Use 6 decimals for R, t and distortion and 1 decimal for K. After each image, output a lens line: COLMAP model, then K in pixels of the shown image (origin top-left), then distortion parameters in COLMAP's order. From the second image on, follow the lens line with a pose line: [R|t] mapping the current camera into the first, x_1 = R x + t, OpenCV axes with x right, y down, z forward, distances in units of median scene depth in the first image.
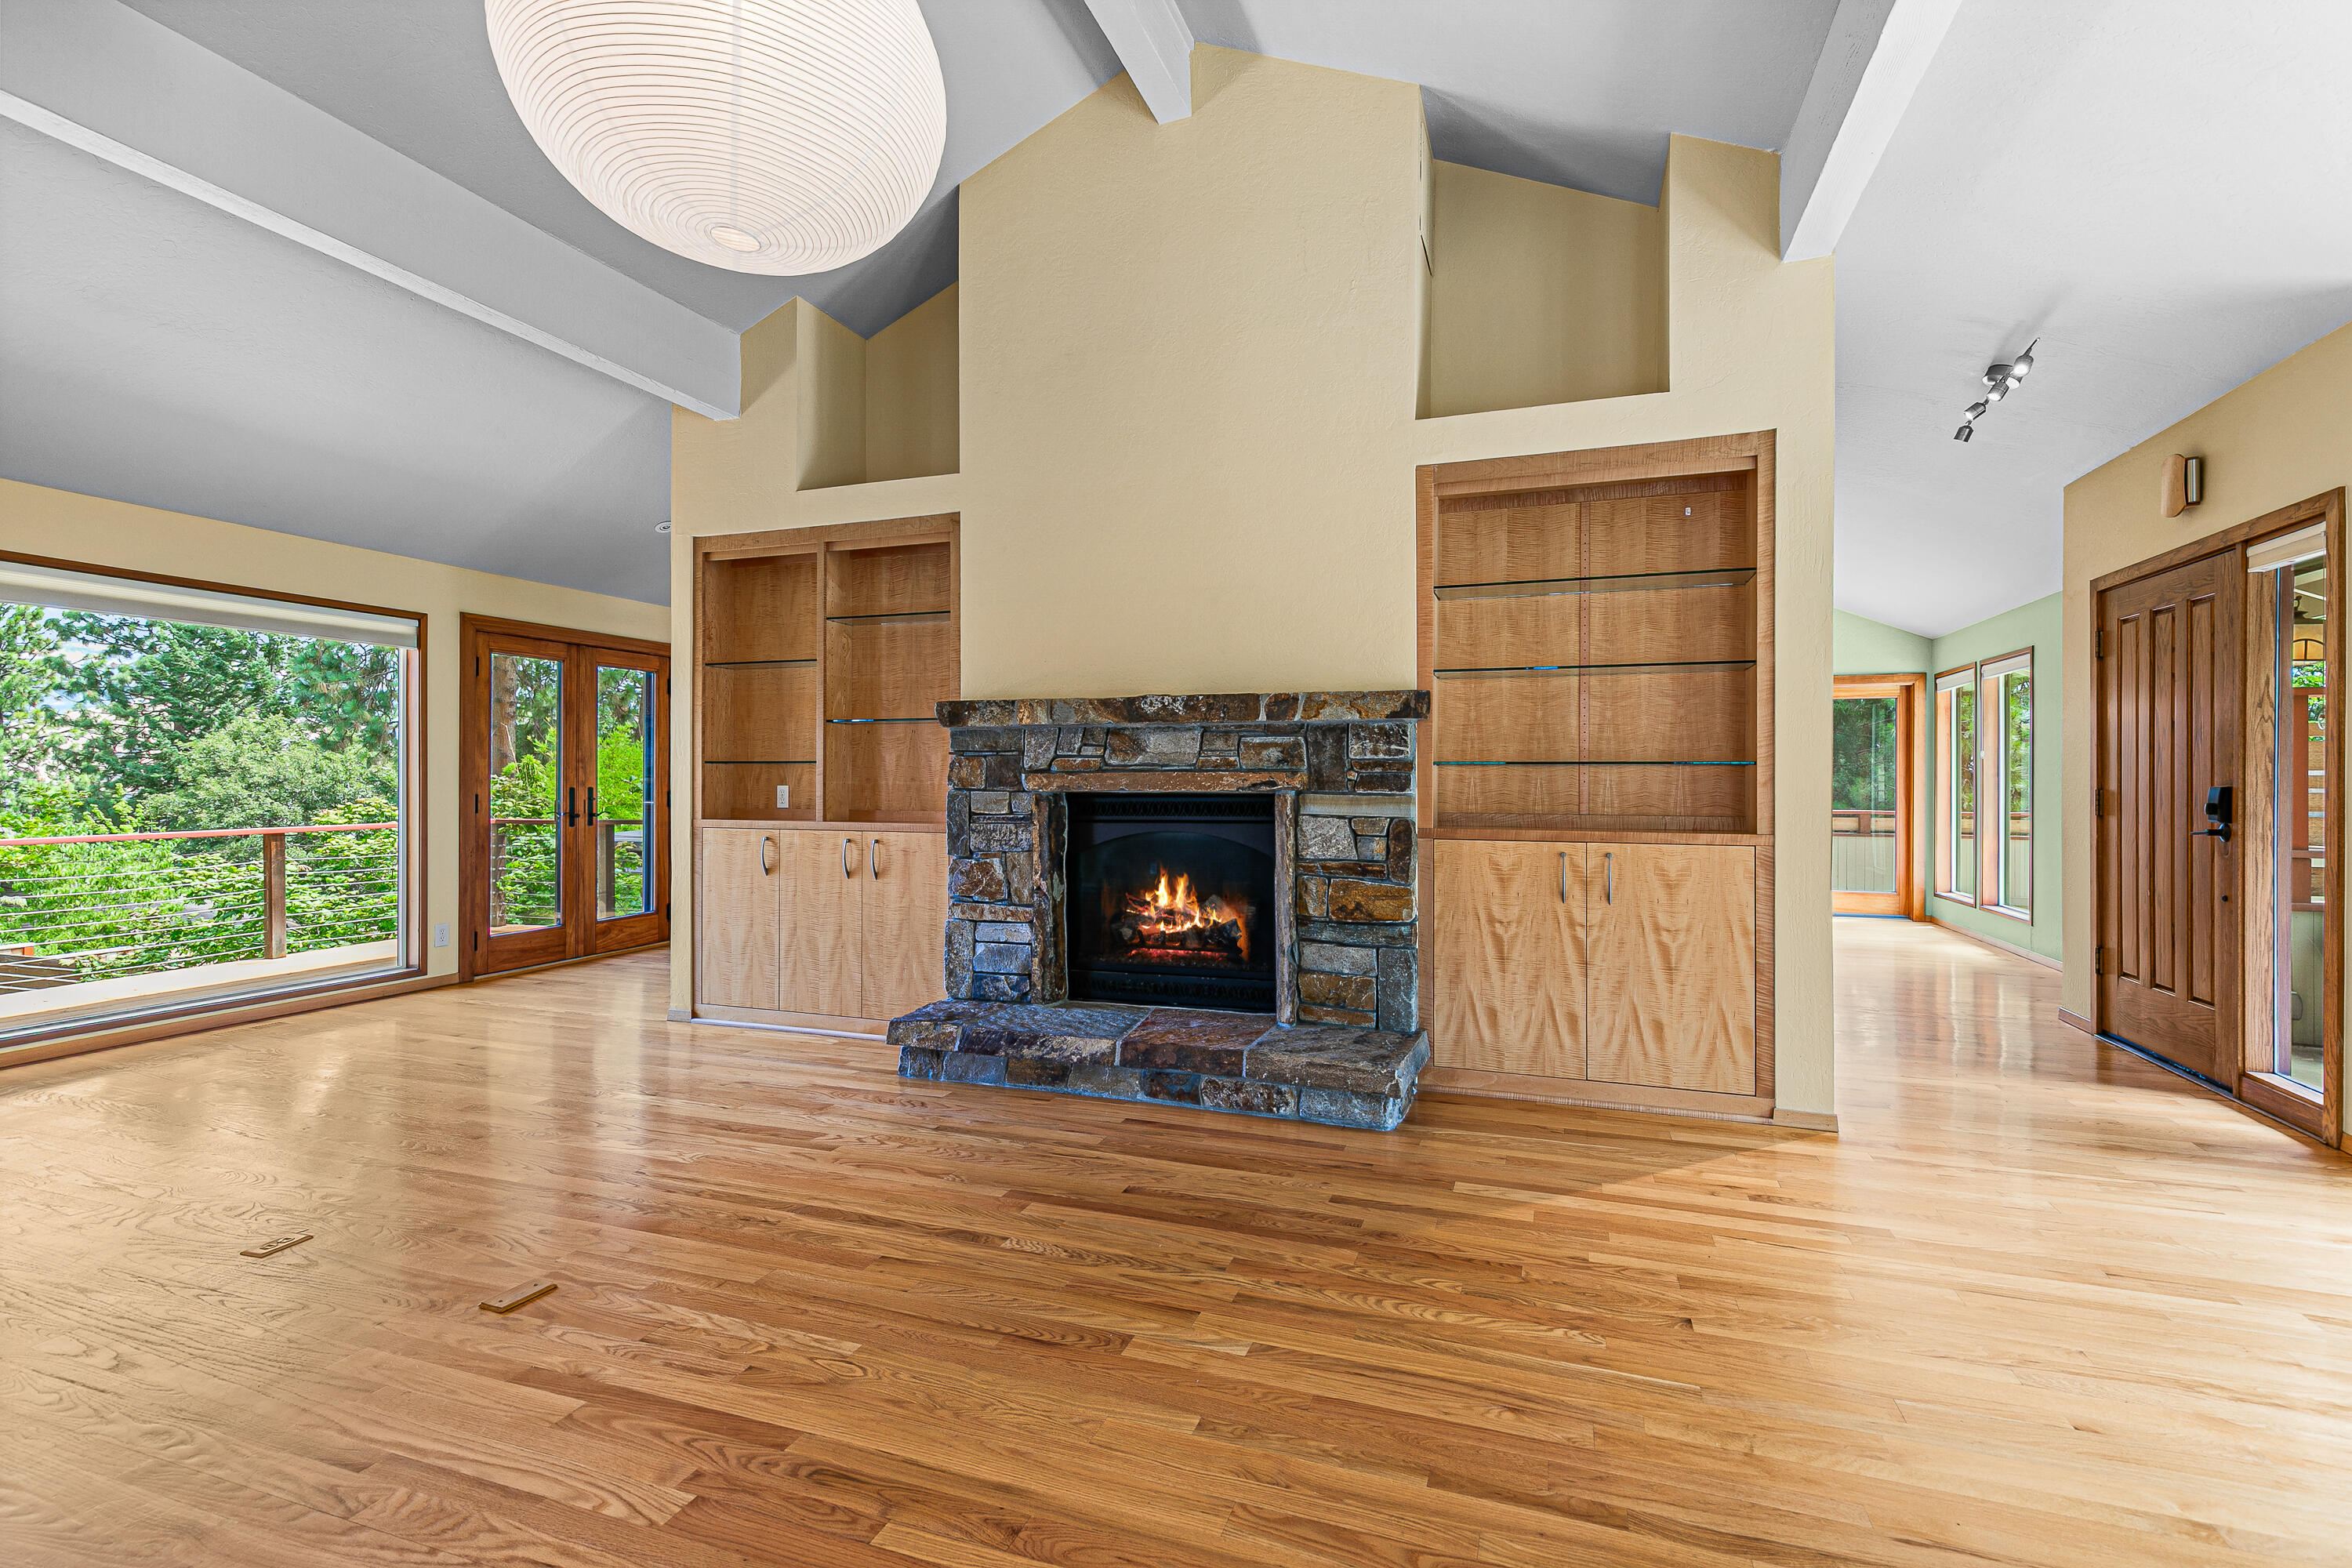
lens RADIAL K [[1072.3, 0, 1174.1], [0, 1072.3, 775.4], [0, 0, 1]] dist [0.010128, -0.000019]
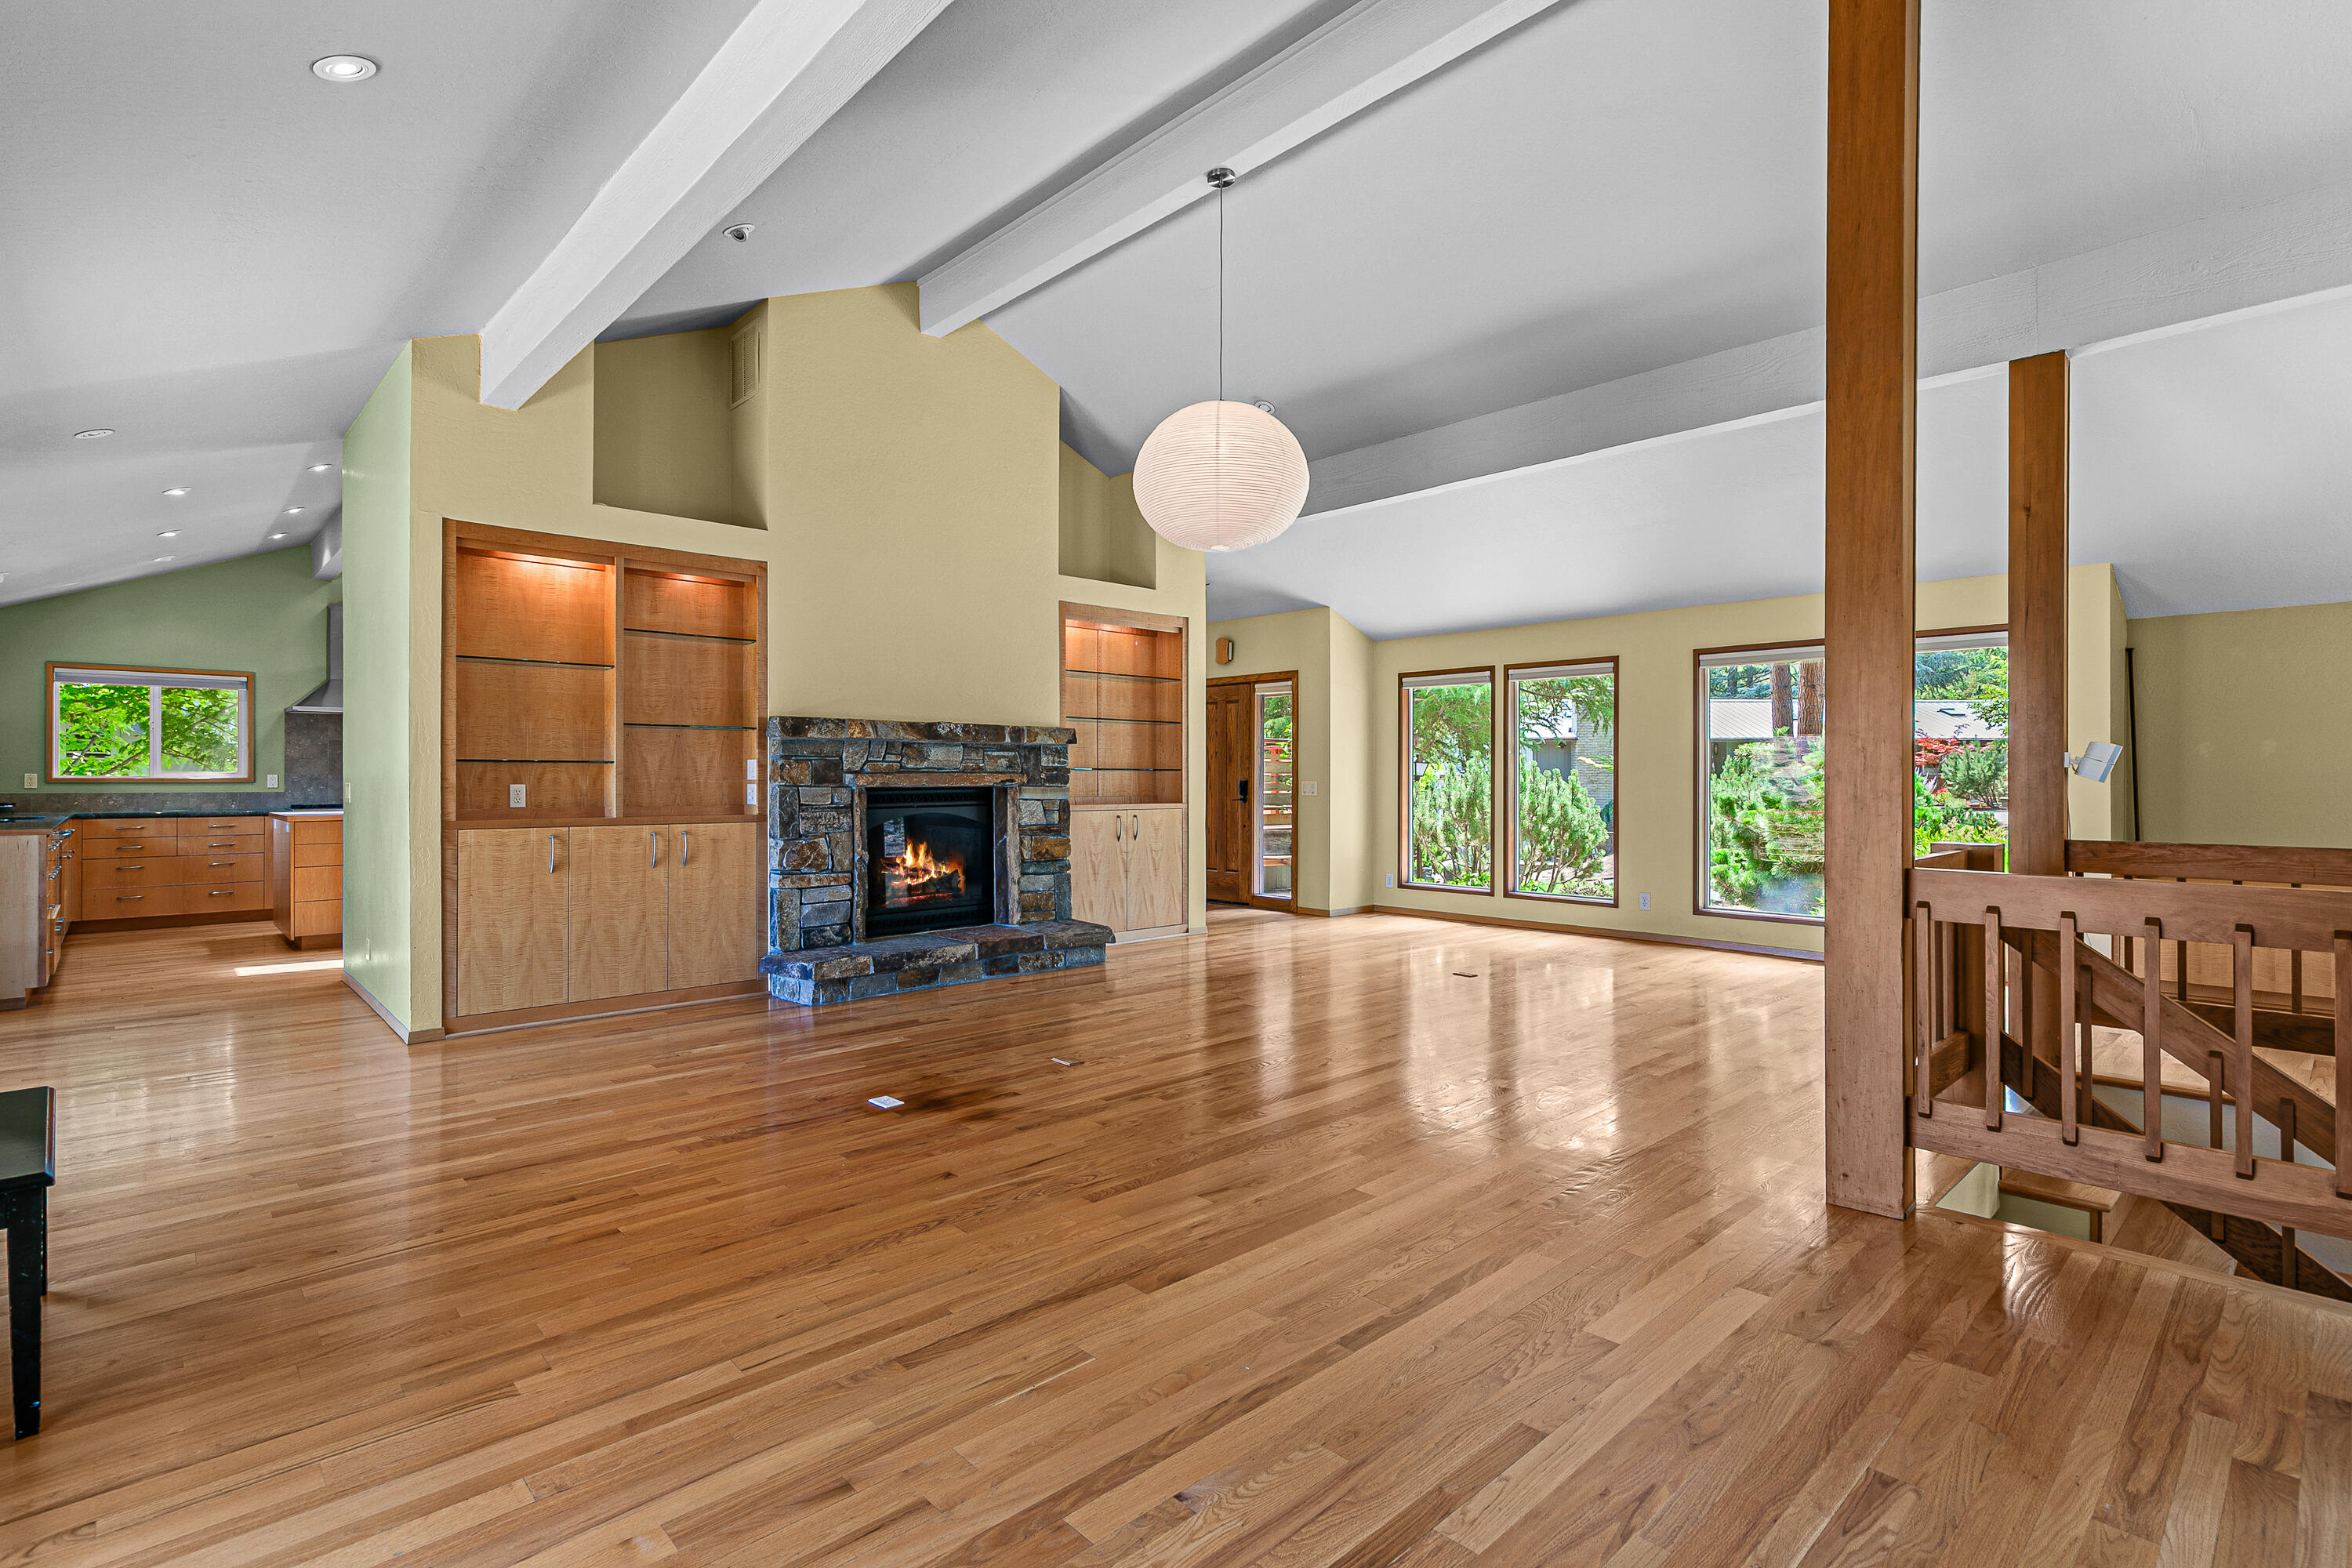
lens RADIAL K [[1072.3, 0, 1182.0], [0, 1072.3, 782.4], [0, 0, 1]] dist [0.010128, -0.000019]
pose [[0.466590, -0.002590, 0.884470, -1.162355], [0.000470, 0.999996, 0.002680, 0.005801], [-0.884474, -0.000835, 0.466590, -0.002320]]
